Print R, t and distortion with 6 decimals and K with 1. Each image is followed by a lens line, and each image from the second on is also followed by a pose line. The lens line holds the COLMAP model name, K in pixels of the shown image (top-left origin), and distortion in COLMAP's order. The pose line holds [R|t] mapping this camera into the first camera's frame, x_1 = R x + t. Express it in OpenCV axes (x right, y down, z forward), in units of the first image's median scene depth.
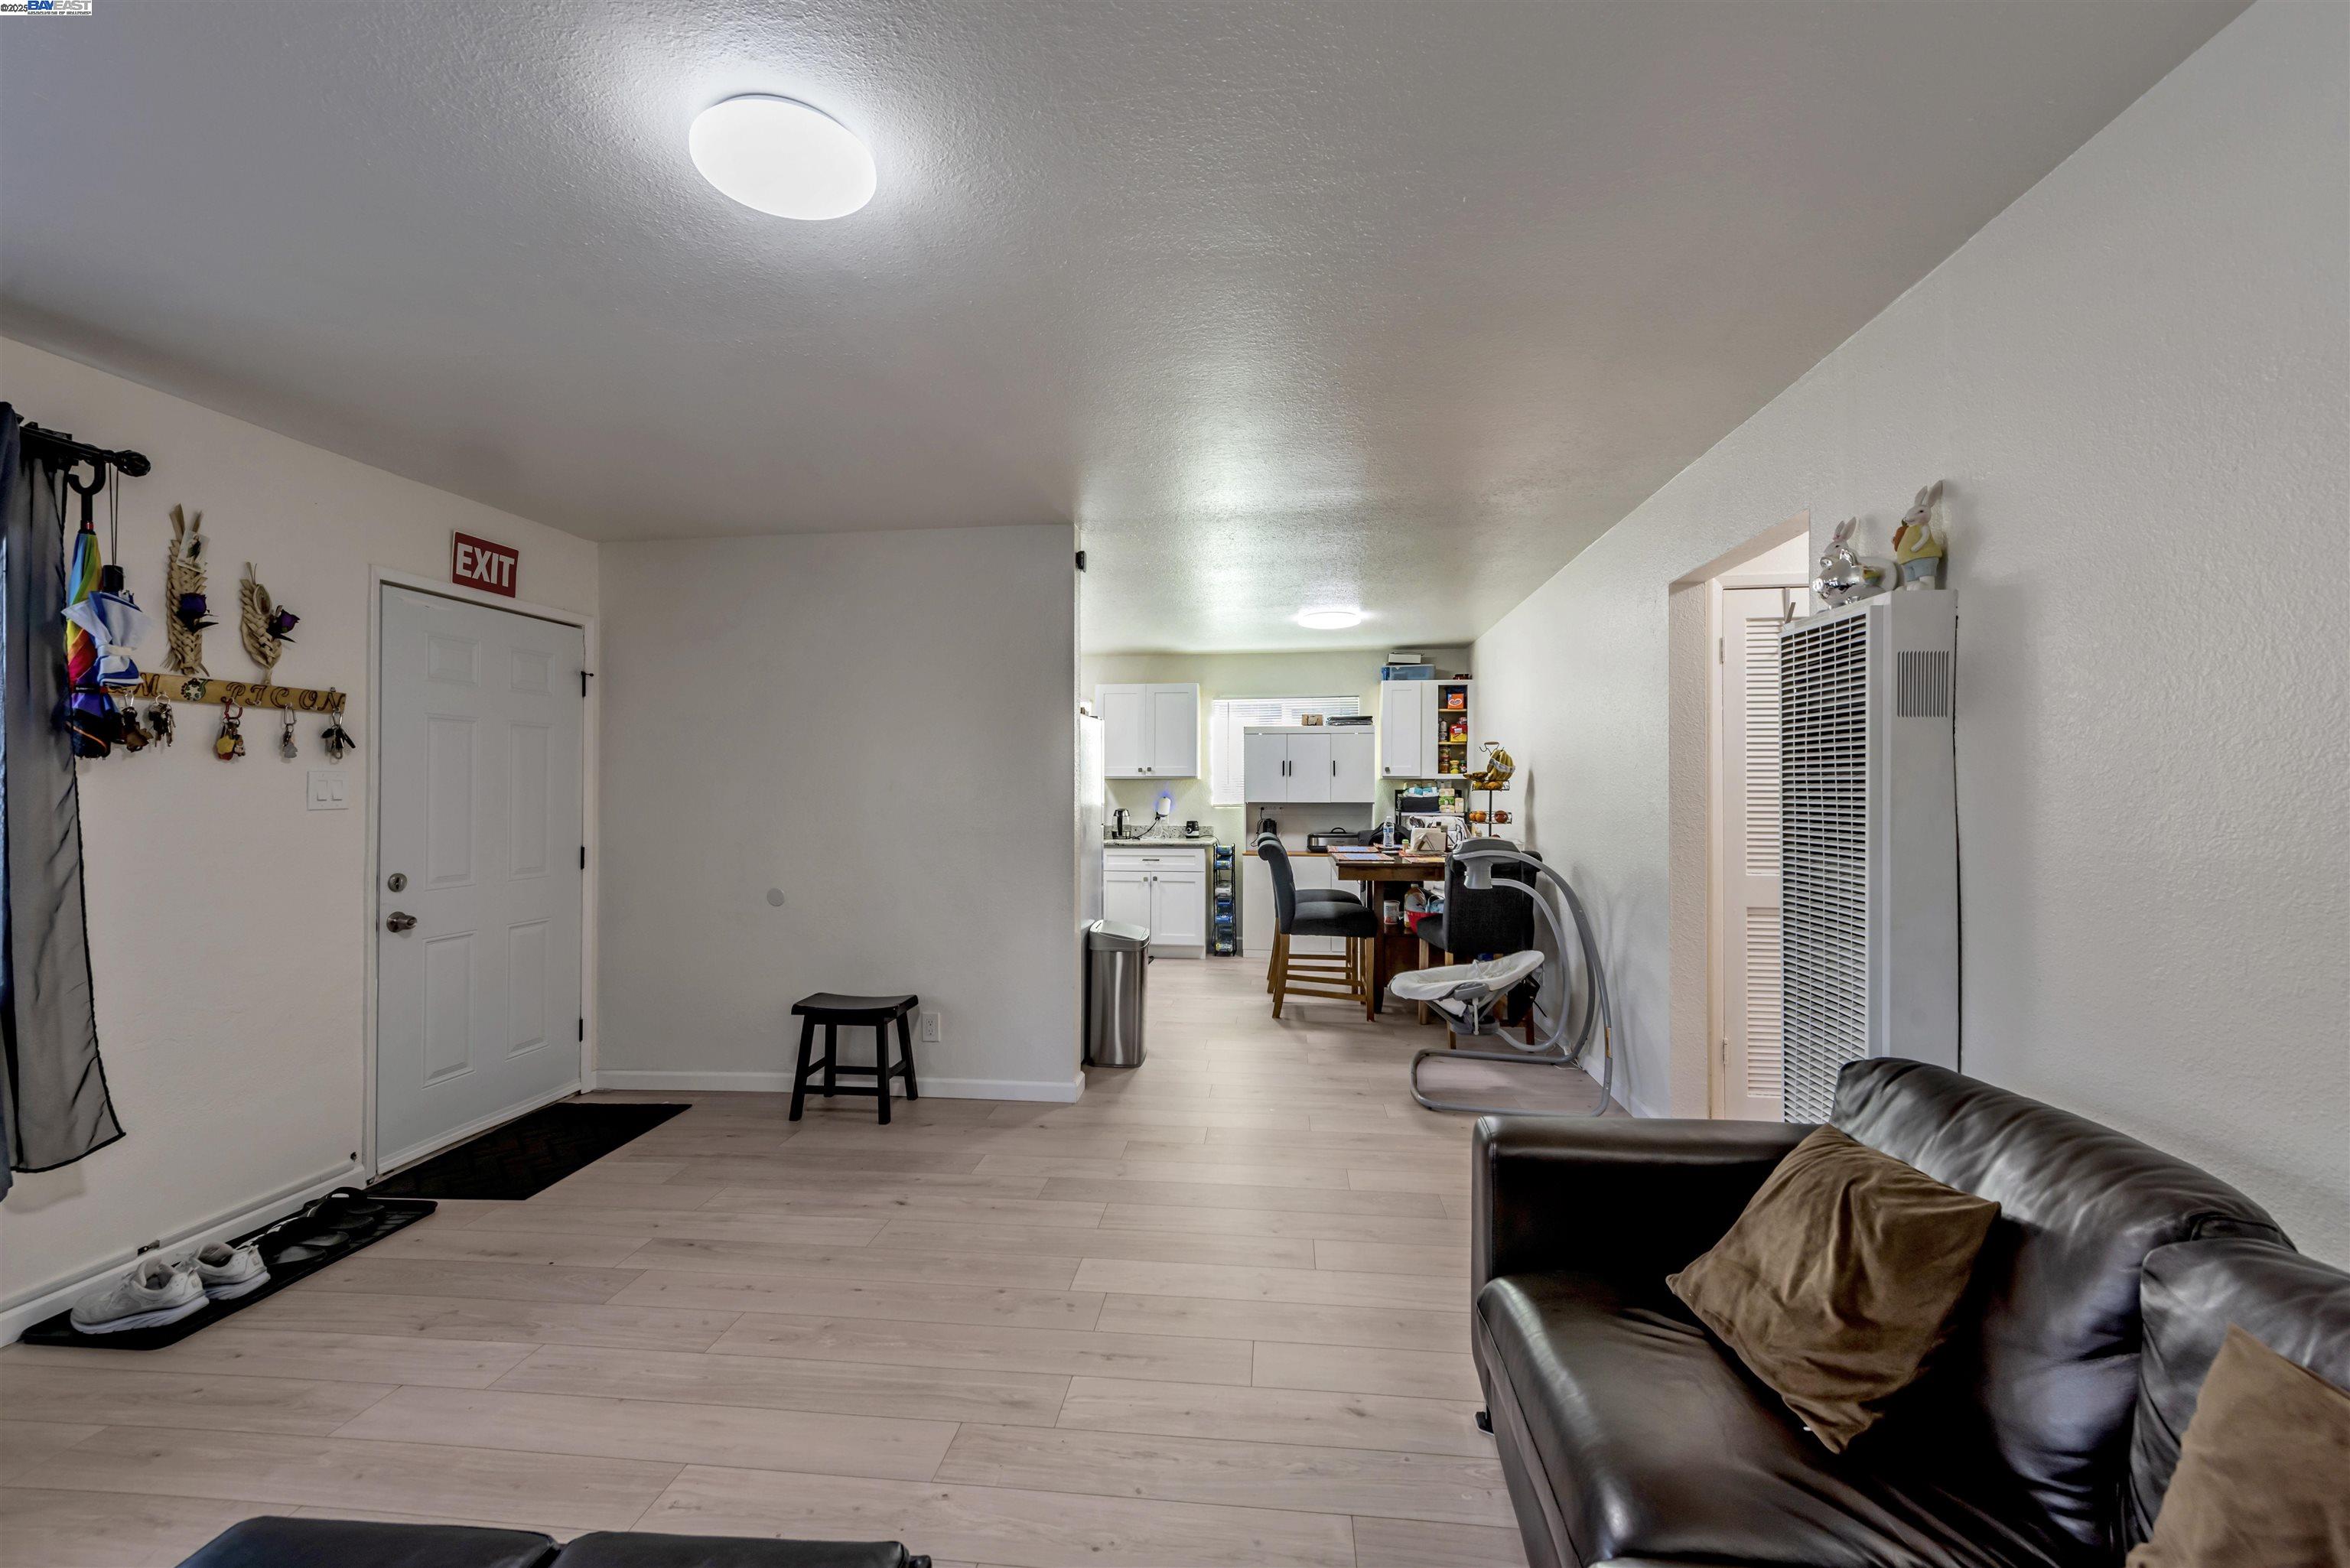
lens RADIAL K [[941.7, 0, 1193.0], [0, 941.7, 799.5], [0, 0, 1]] dist [0.014740, -0.006899]
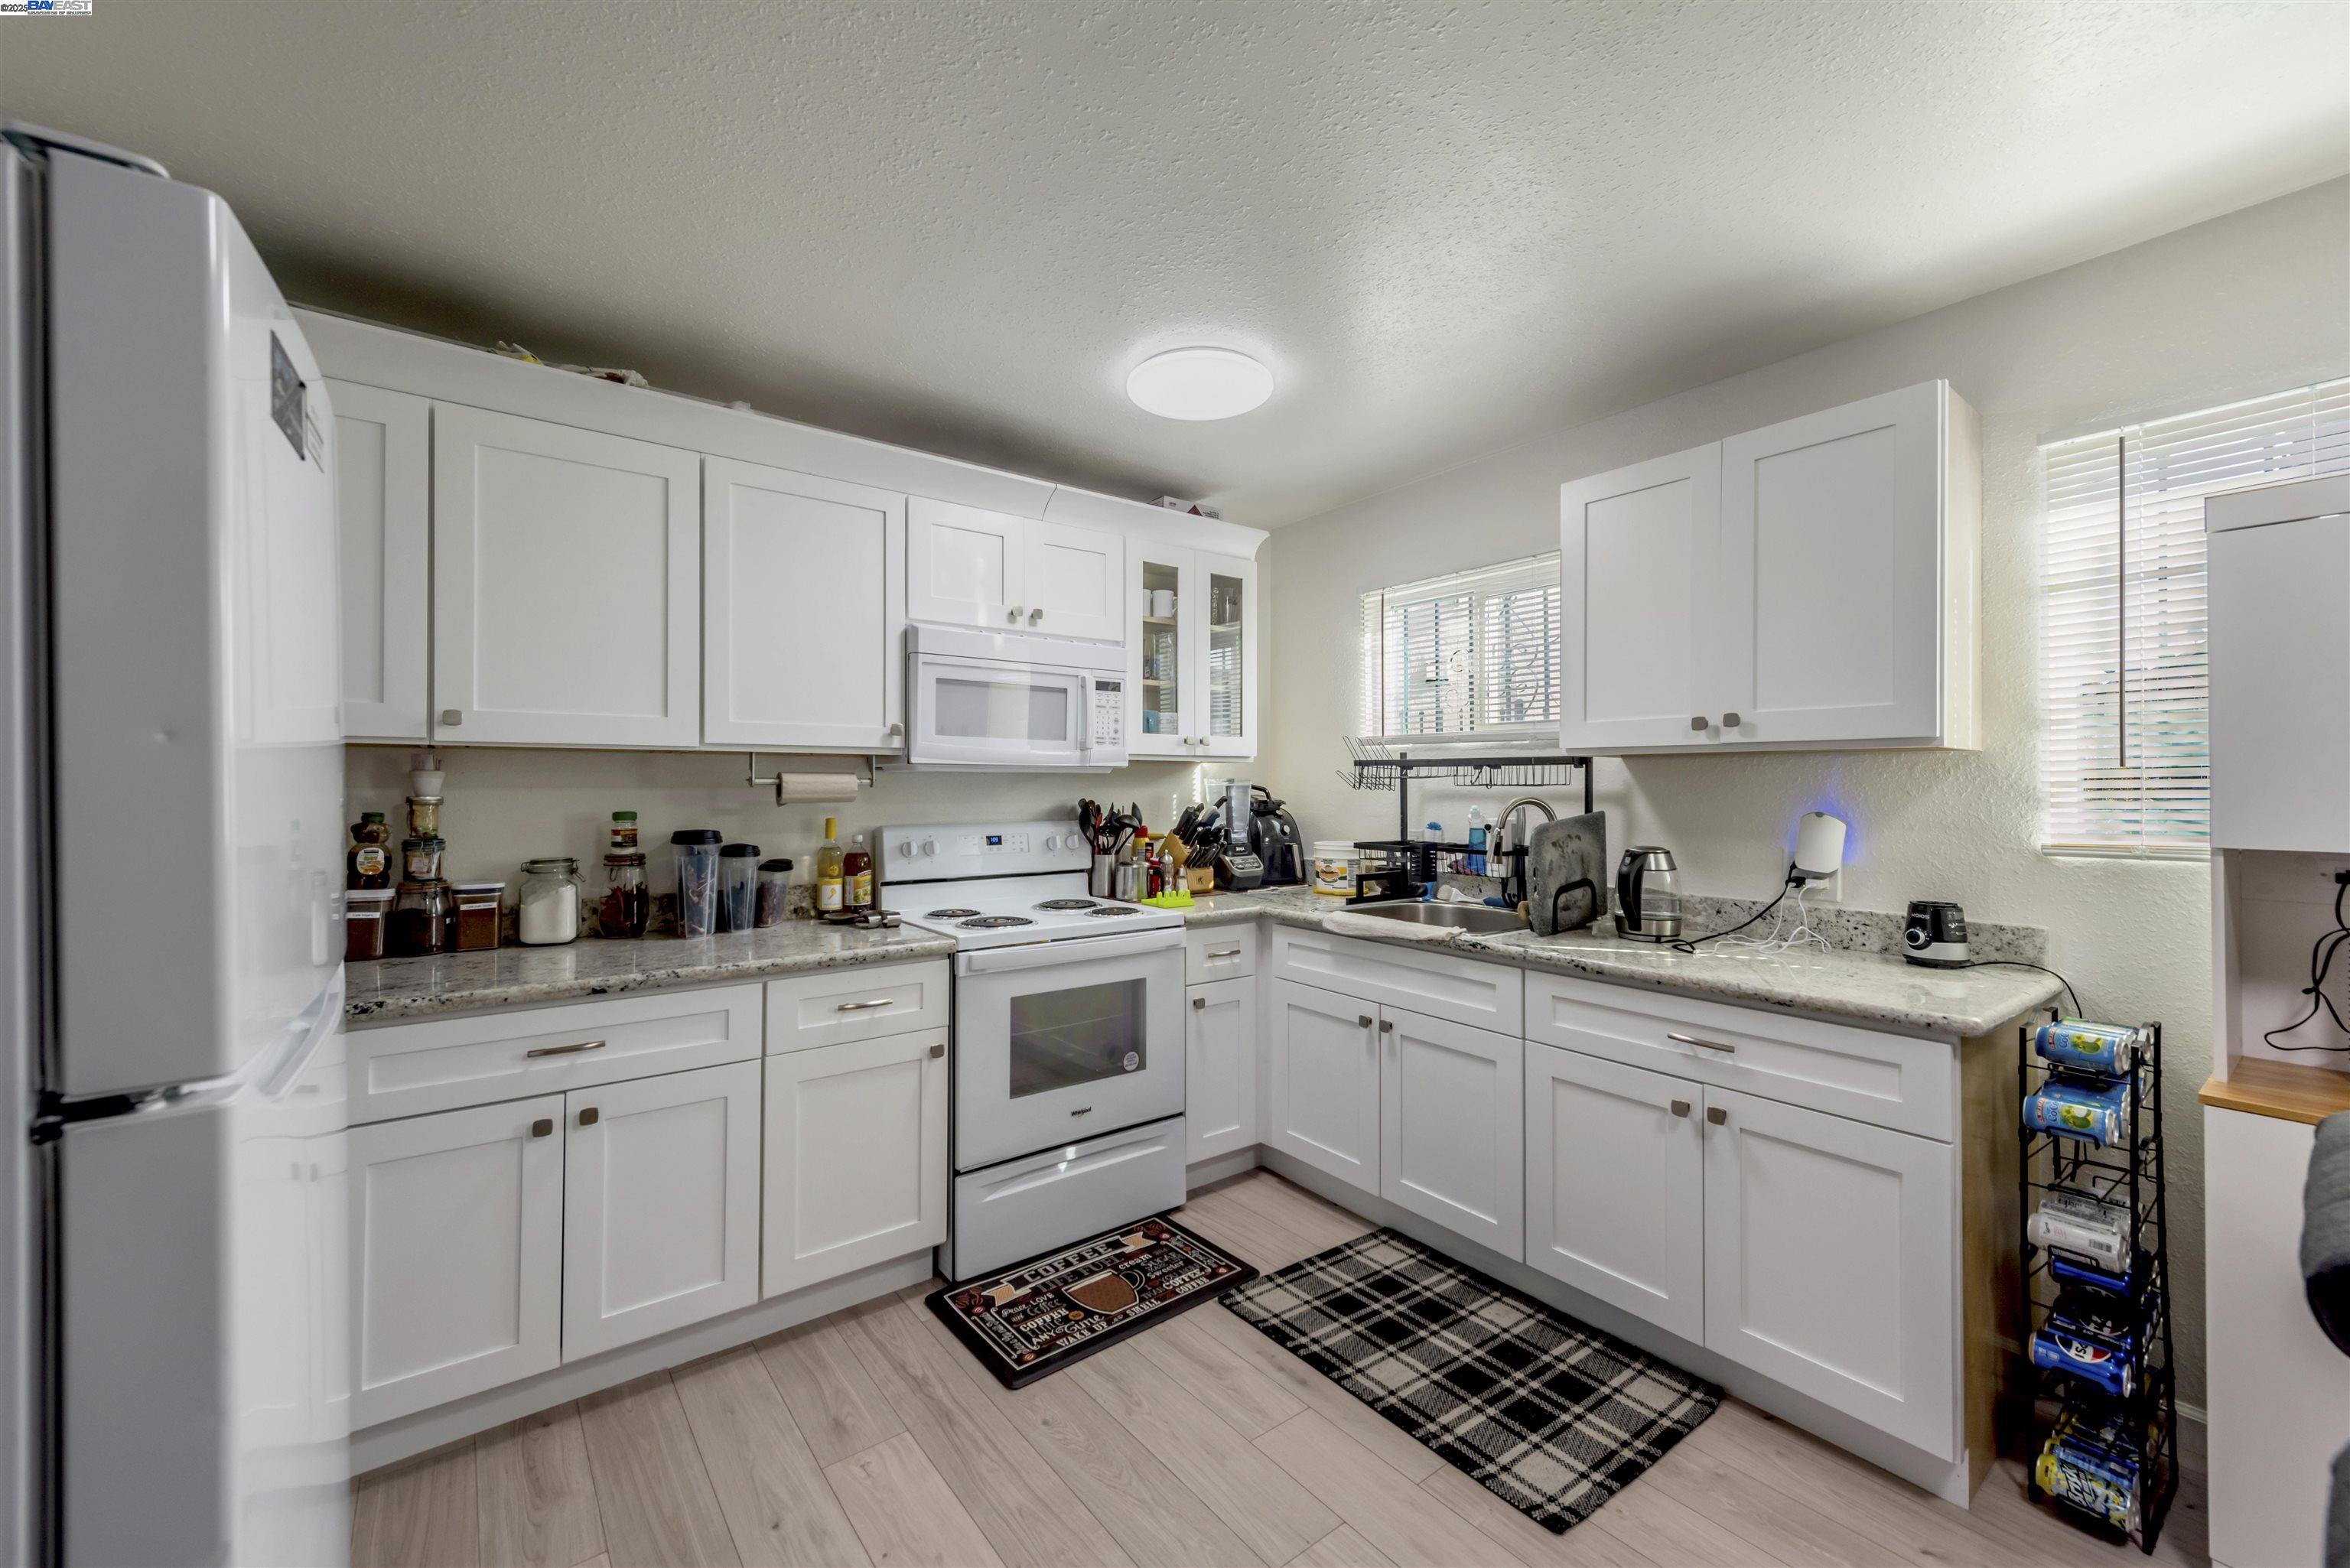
lens RADIAL K [[930.0, 0, 1177.6], [0, 930.0, 776.0], [0, 0, 1]] dist [0.016540, -0.005373]
pose [[0.688529, -0.005285, -0.725190, 0.047552], [-0.008504, 0.999846, -0.015361, -0.008308], [0.725159, 0.016743, 0.688378, 0.677850]]
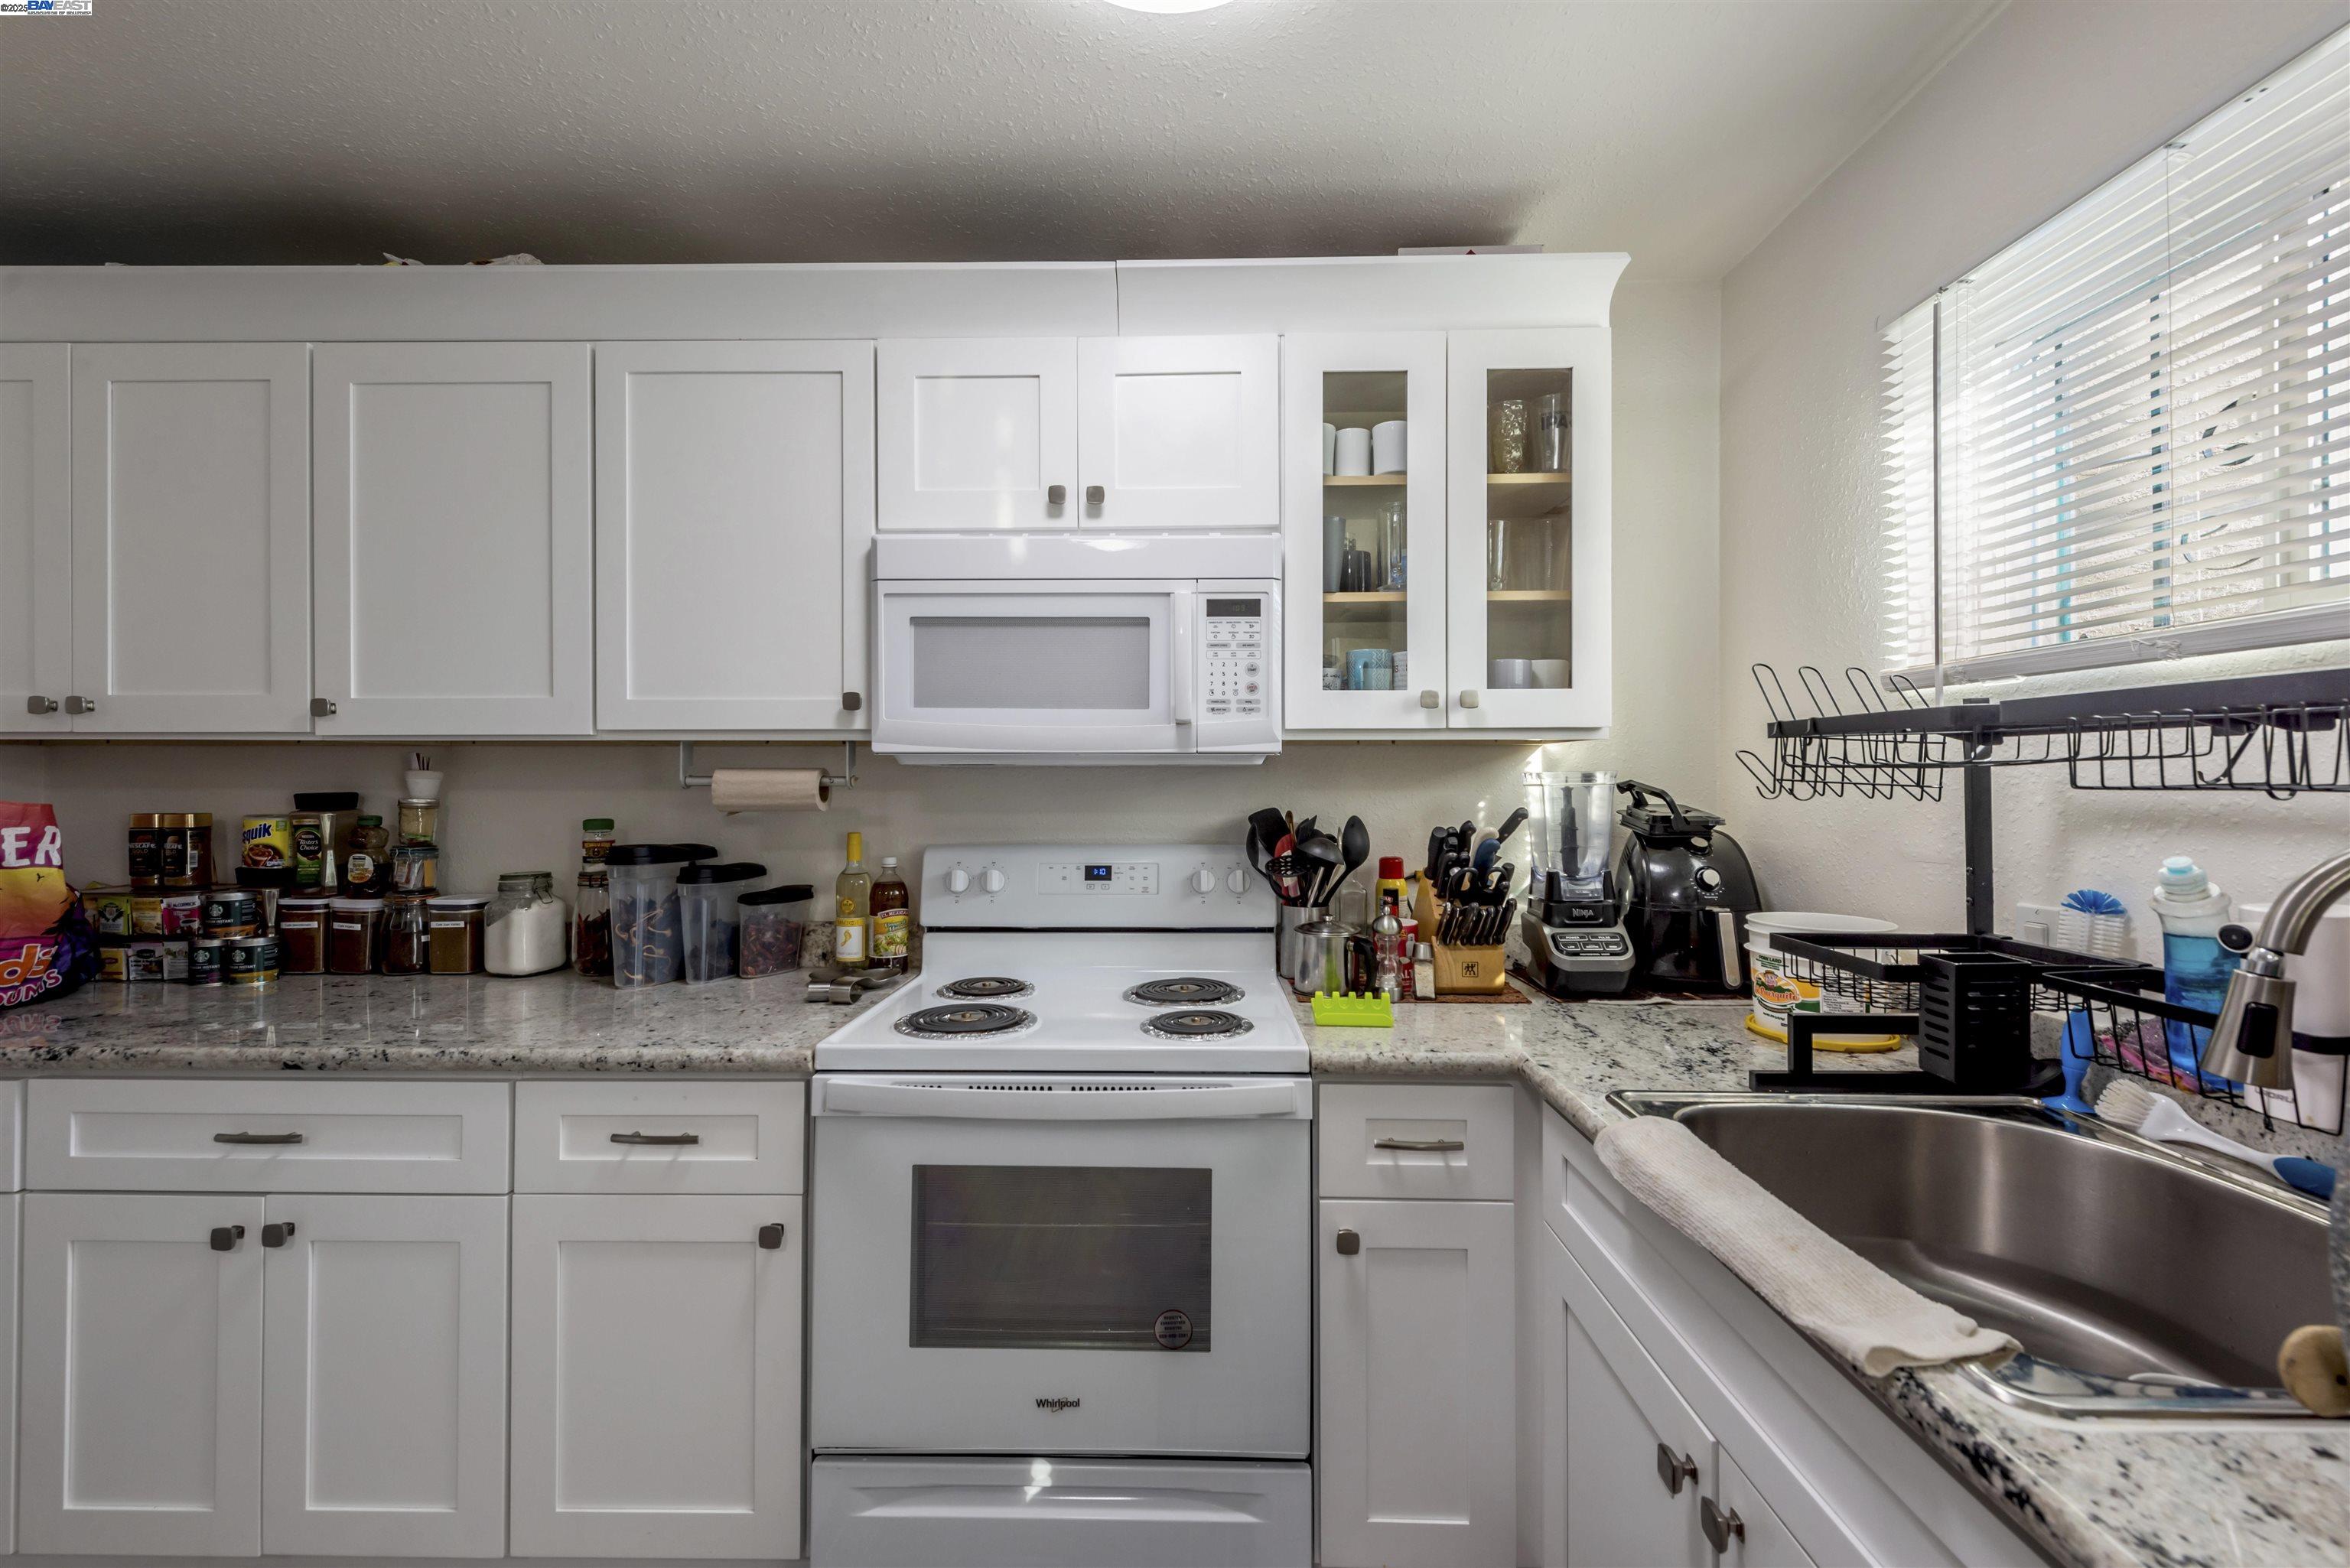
lens RADIAL K [[946.1, 0, 1152.4], [0, 946.1, 778.1], [0, 0, 1]] dist [0.016236, -0.006347]
pose [[0.081194, -0.004801, -0.996687, -0.044042], [-0.009245, 0.999942, -0.005570, -0.010853], [0.996655, 0.009667, 0.081144, 0.903854]]
